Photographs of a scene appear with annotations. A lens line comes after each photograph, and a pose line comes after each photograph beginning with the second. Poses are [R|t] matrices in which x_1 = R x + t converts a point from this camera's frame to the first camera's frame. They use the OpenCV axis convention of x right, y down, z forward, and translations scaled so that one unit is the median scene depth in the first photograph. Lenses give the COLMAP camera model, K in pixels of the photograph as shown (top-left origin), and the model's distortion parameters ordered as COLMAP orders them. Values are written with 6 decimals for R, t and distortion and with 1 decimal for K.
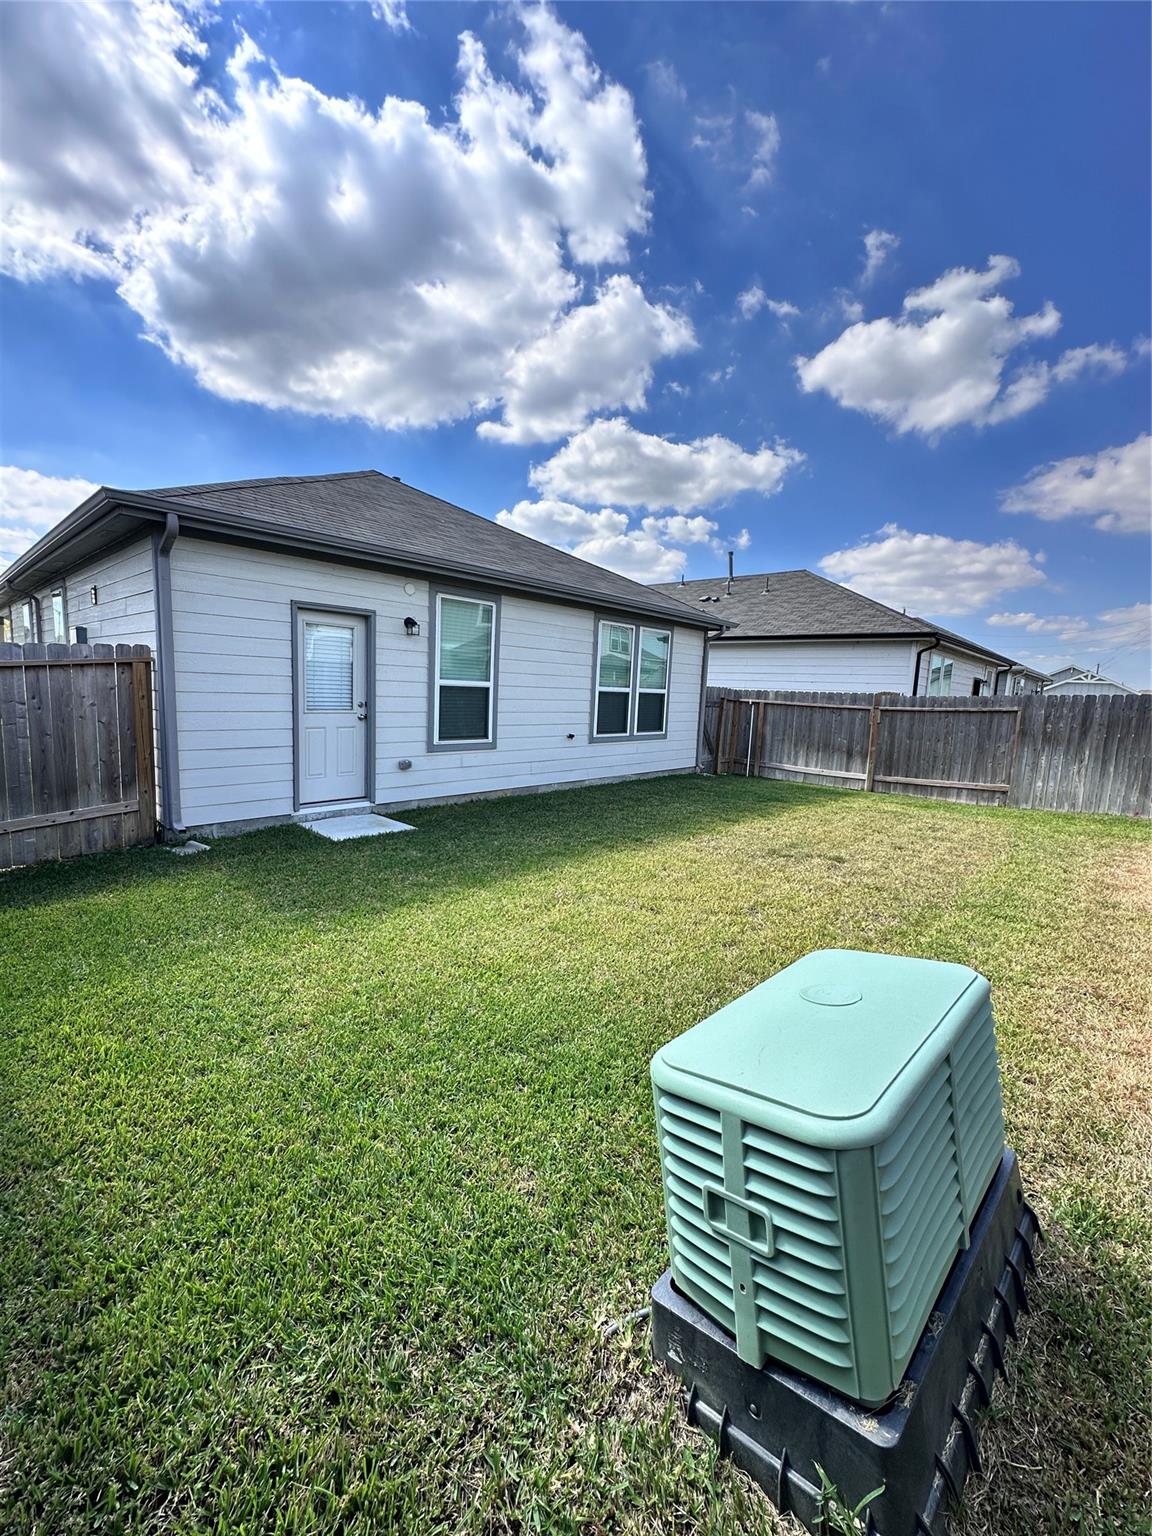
lens RADIAL K [[610.4, 0, 576.0], [0, 610.4, 768.0], [0, 0, 1]] dist [-0.001009, 0.000238]
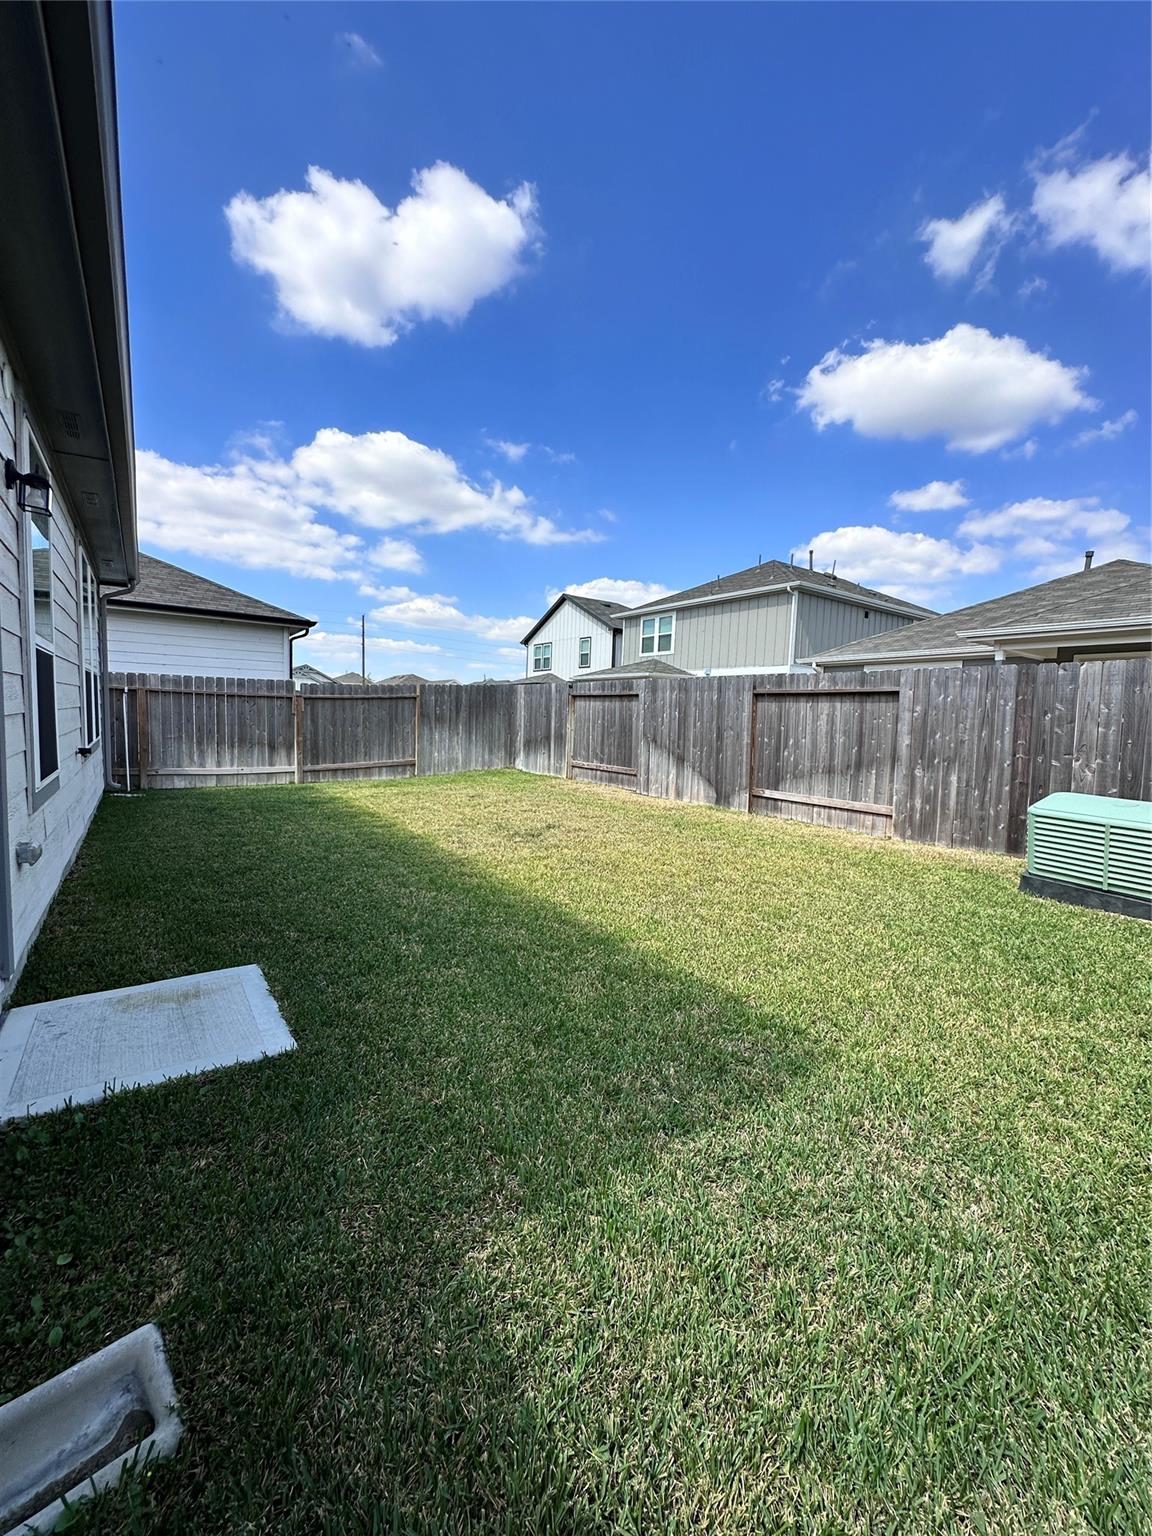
lens RADIAL K [[610.4, 0, 576.0], [0, 610.4, 768.0], [0, 0, 1]] dist [-0.001009, 0.000238]
pose [[0.224500, -0.122347, 0.966763, -0.363960], [0.102071, 0.989582, 0.101532, -0.039851], [-0.969114, 0.075884, 0.234649, 0.364368]]
